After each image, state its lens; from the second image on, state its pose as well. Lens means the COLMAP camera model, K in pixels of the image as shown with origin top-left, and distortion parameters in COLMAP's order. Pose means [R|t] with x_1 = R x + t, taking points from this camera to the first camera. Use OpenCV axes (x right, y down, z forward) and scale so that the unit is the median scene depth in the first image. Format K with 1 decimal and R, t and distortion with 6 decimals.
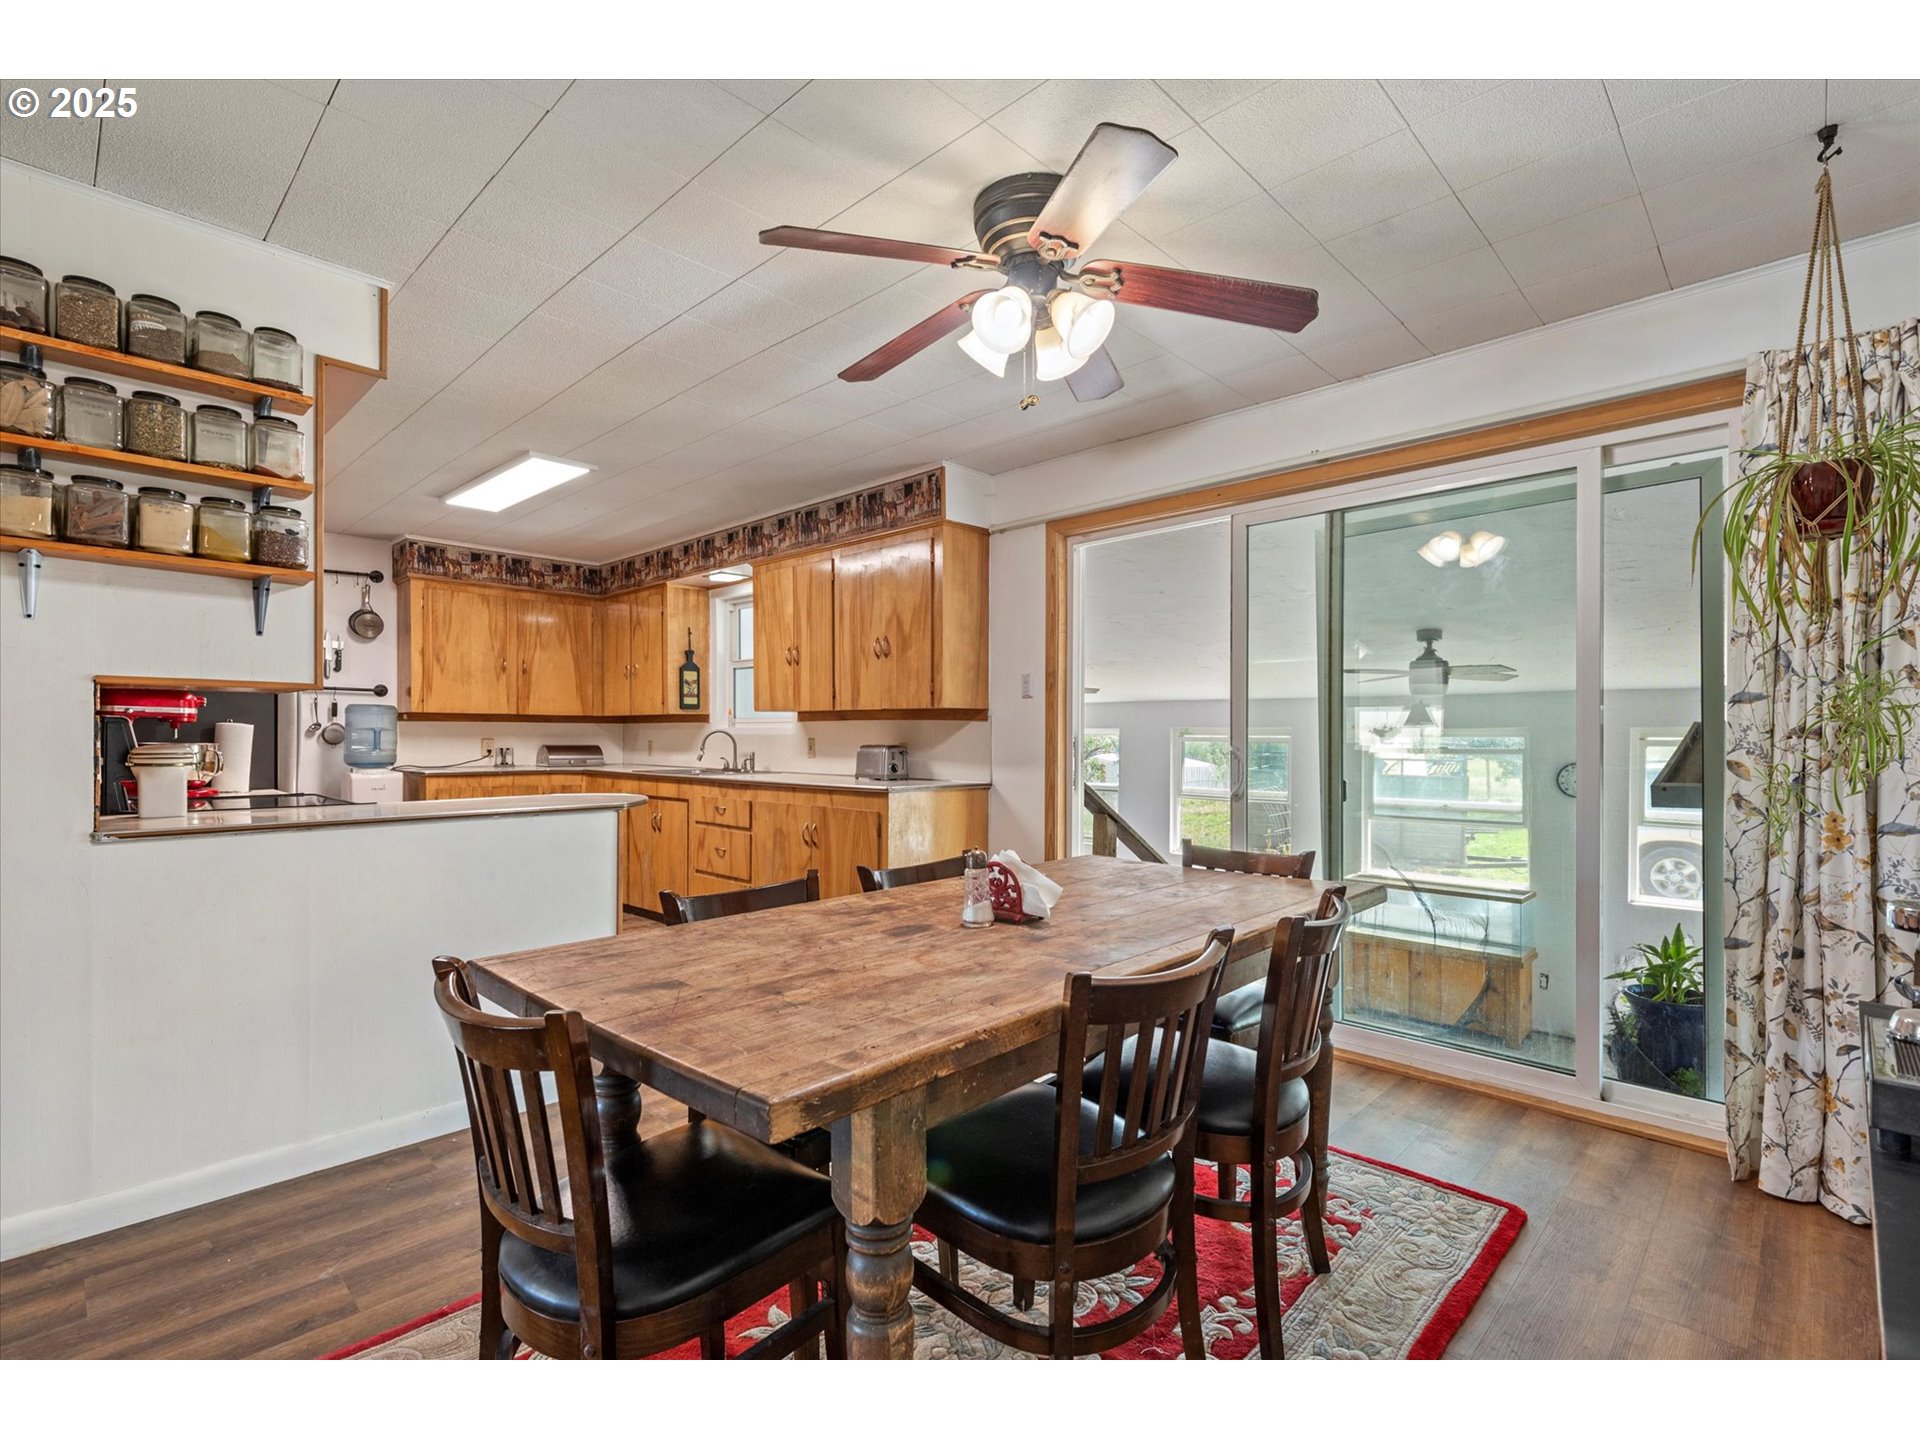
lens RADIAL K [[882.7, 0, 952.3], [0, 882.7, 740.1], [0, 0, 1]] dist [0.037438, 0.000057]
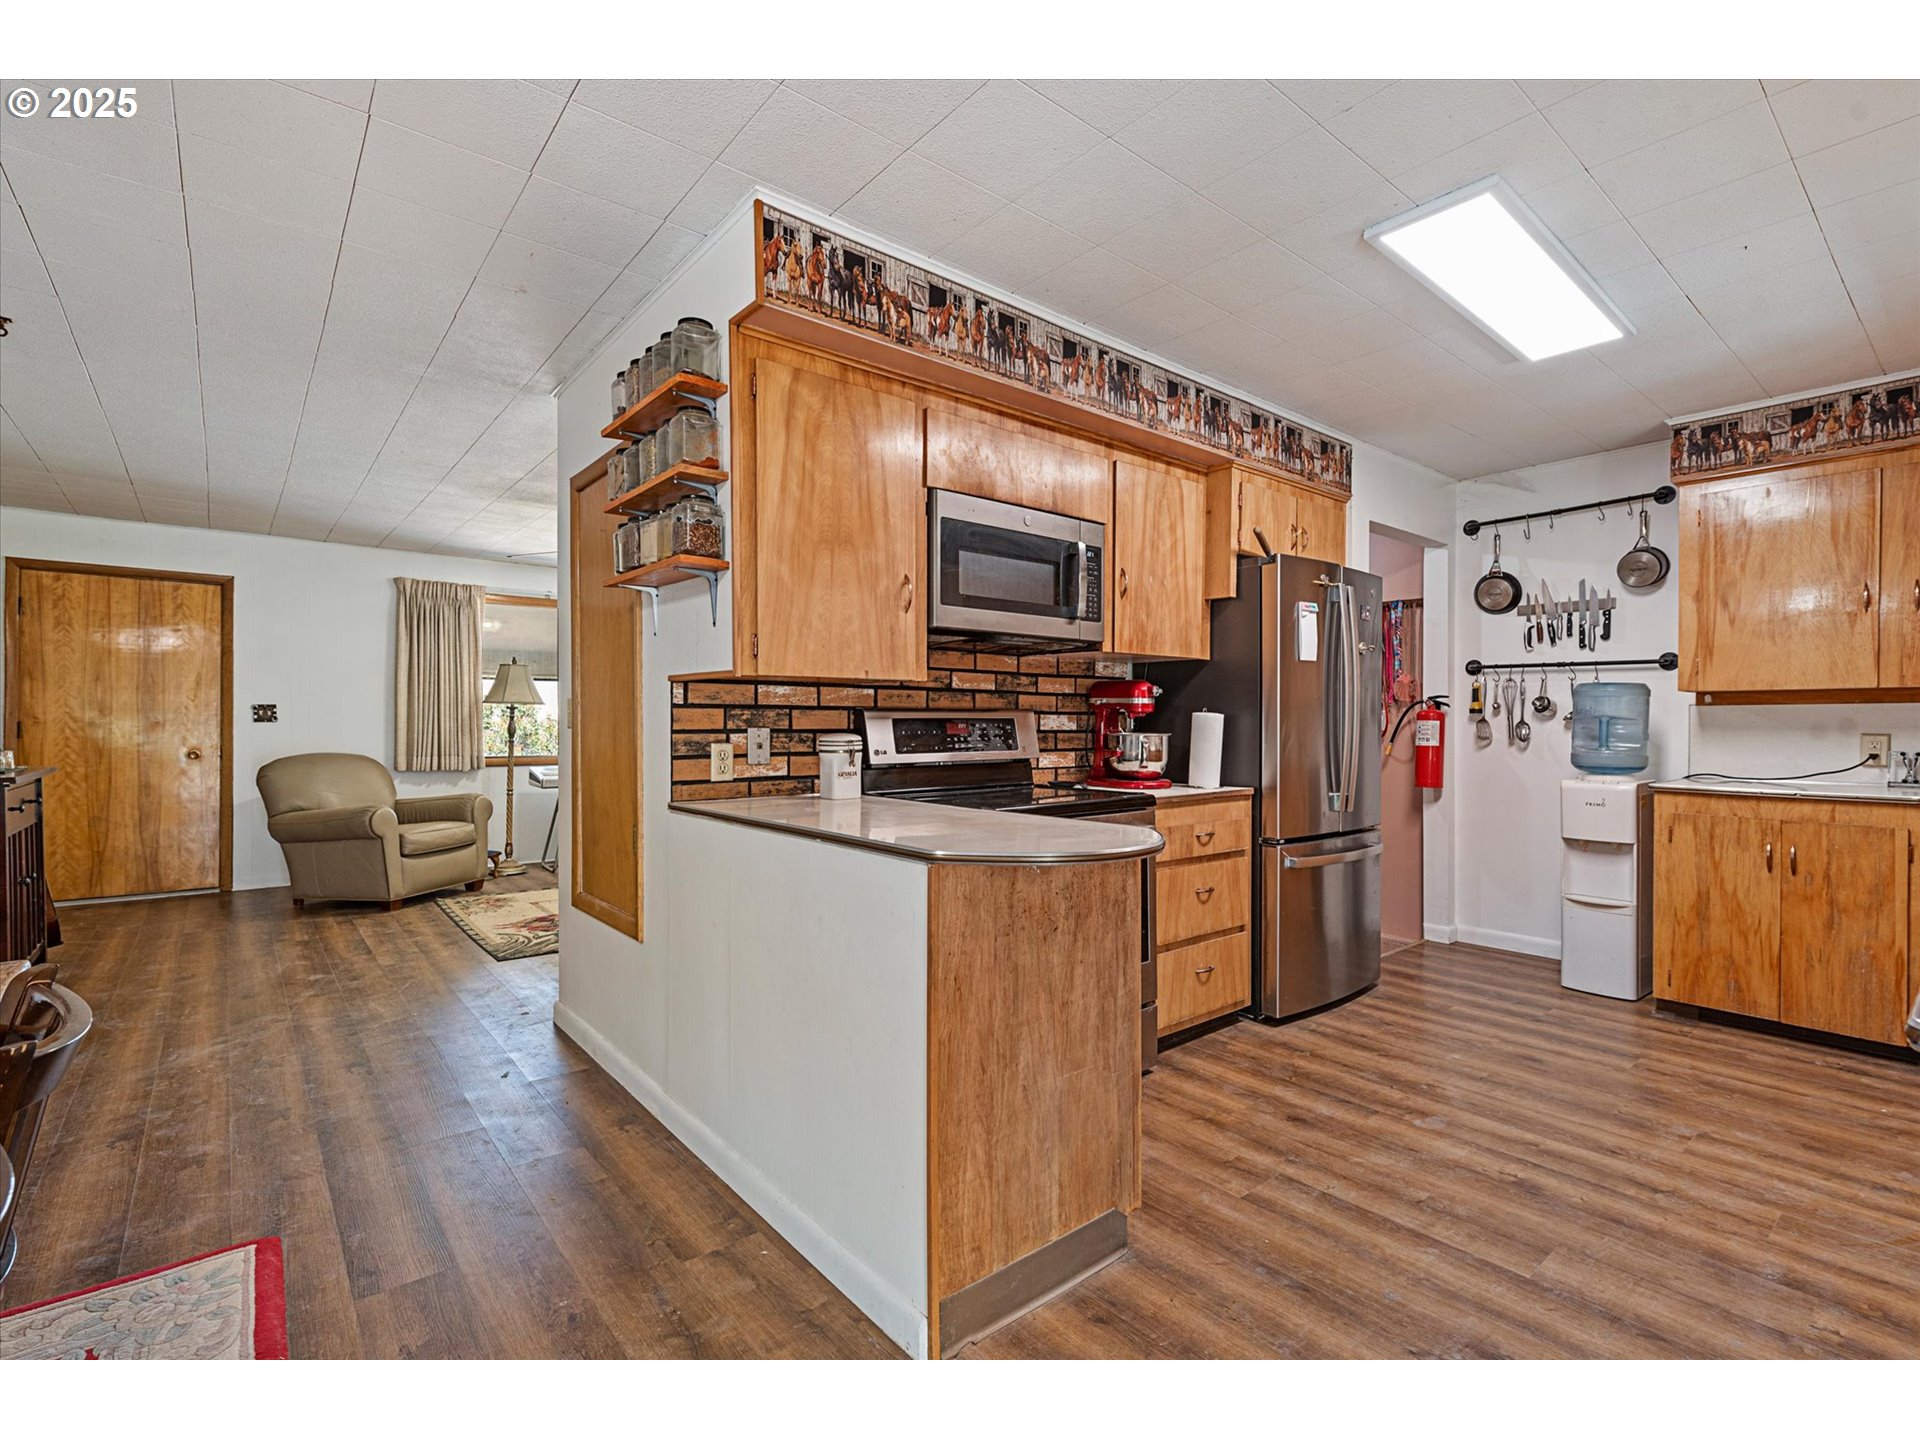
lens RADIAL K [[880.9, 0, 970.5], [0, 880.9, 723.8], [0, 0, 1]] dist [0.002451, -0.000868]
pose [[-0.093357, -0.001649, -0.995631, 0.074509], [-0.008436, 0.999964, -0.000866, -0.002942], [0.995597, 0.008319, -0.093368, 0.527236]]
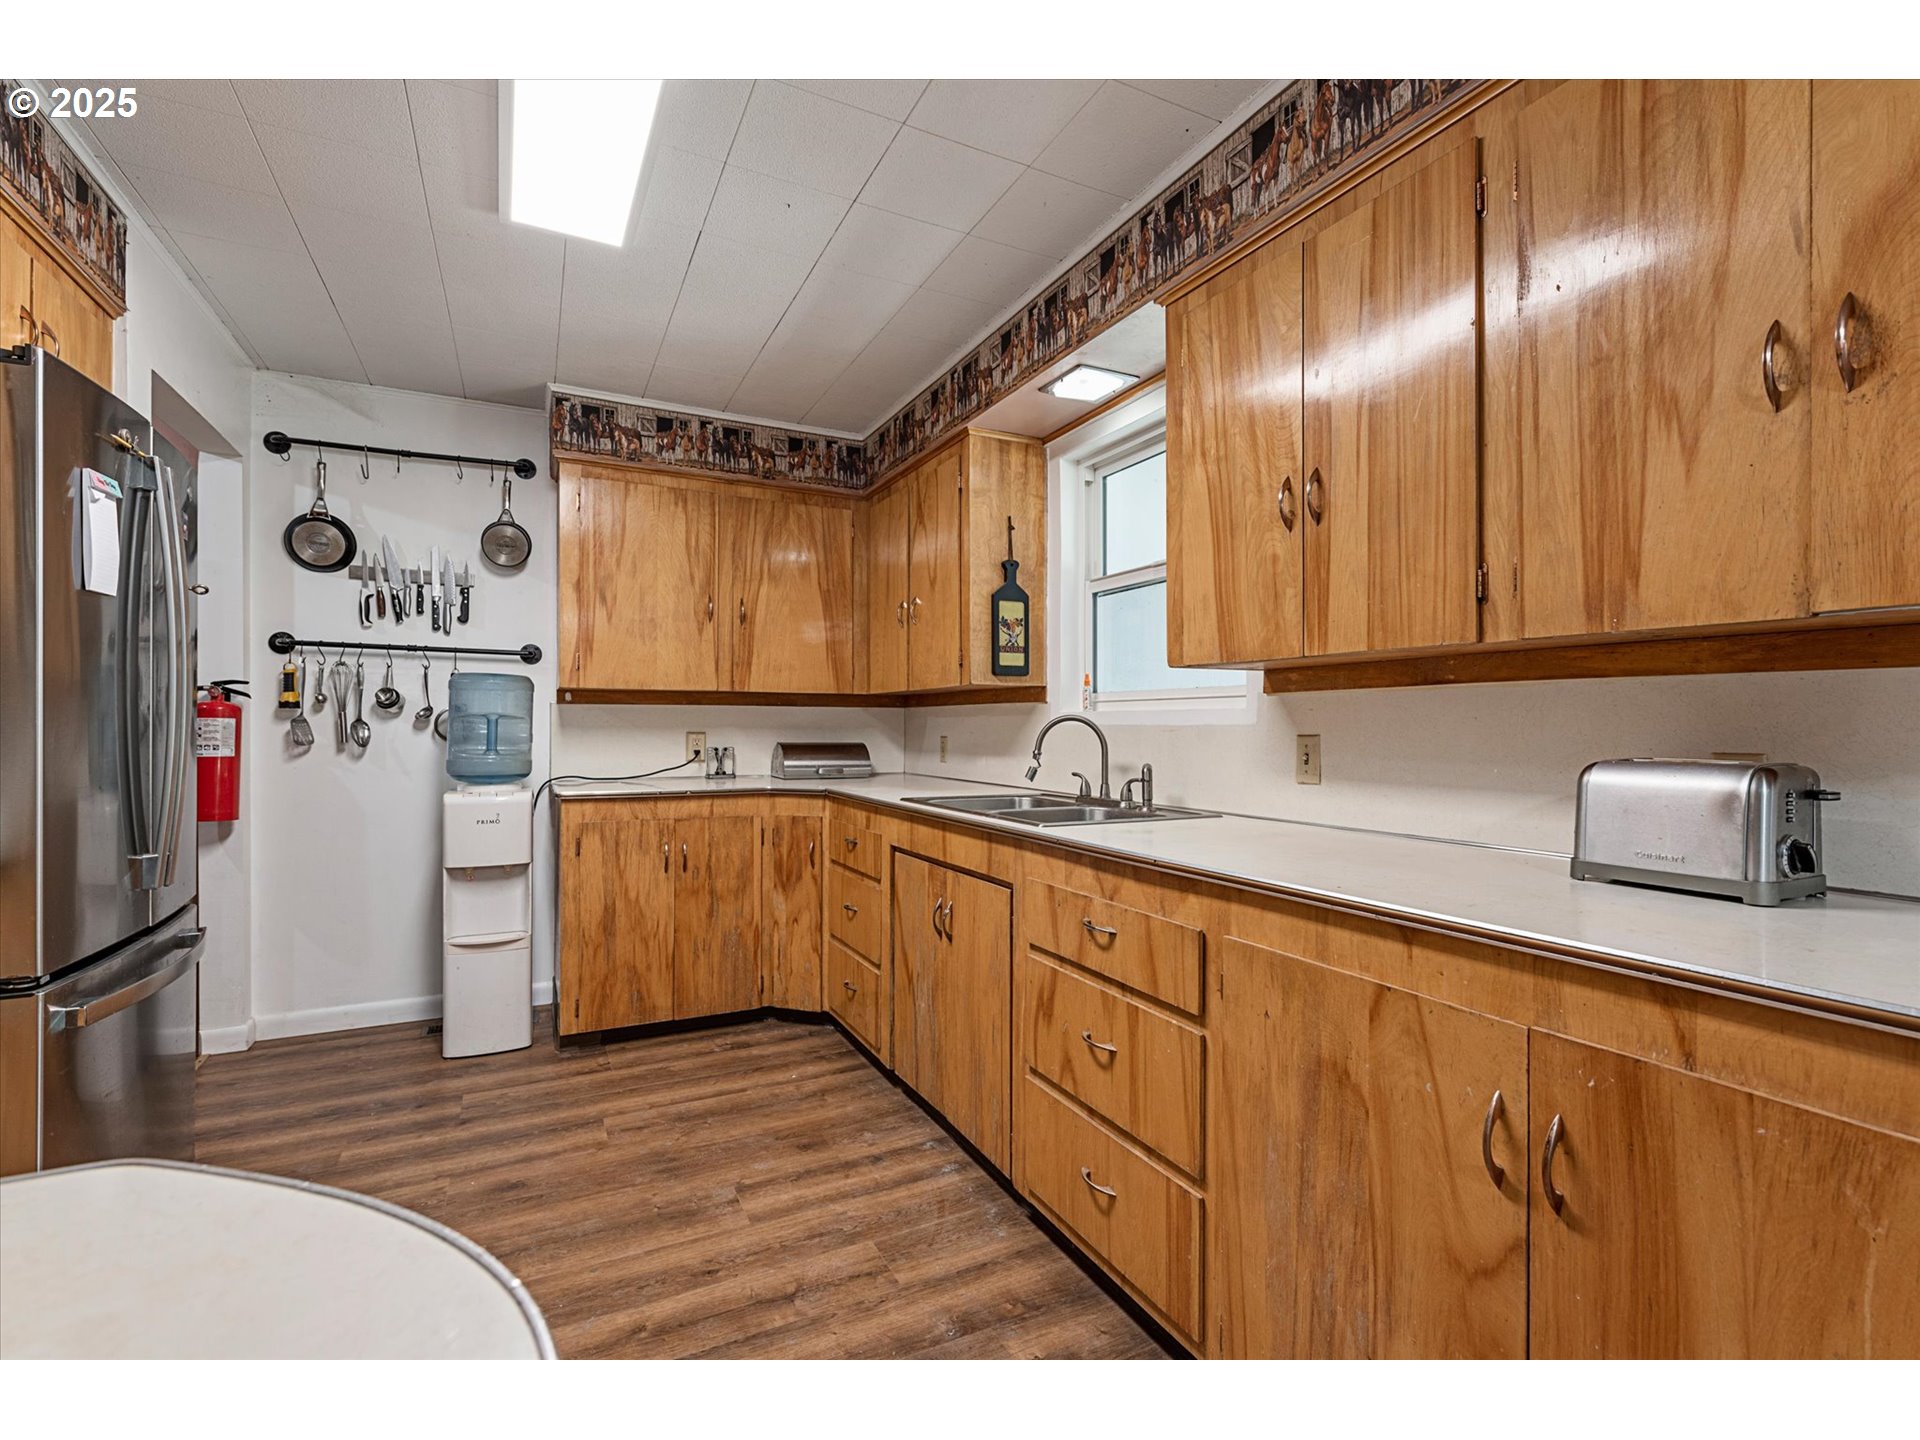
lens RADIAL K [[880.9, 0, 970.5], [0, 880.9, 723.8], [0, 0, 1]] dist [0.002451, -0.000868]
pose [[0.948632, -0.001432, -0.316380, -0.158647], [-0.001204, 0.999966, -0.008138, -0.002928], [0.316380, 0.008101, 0.948598, 0.514343]]
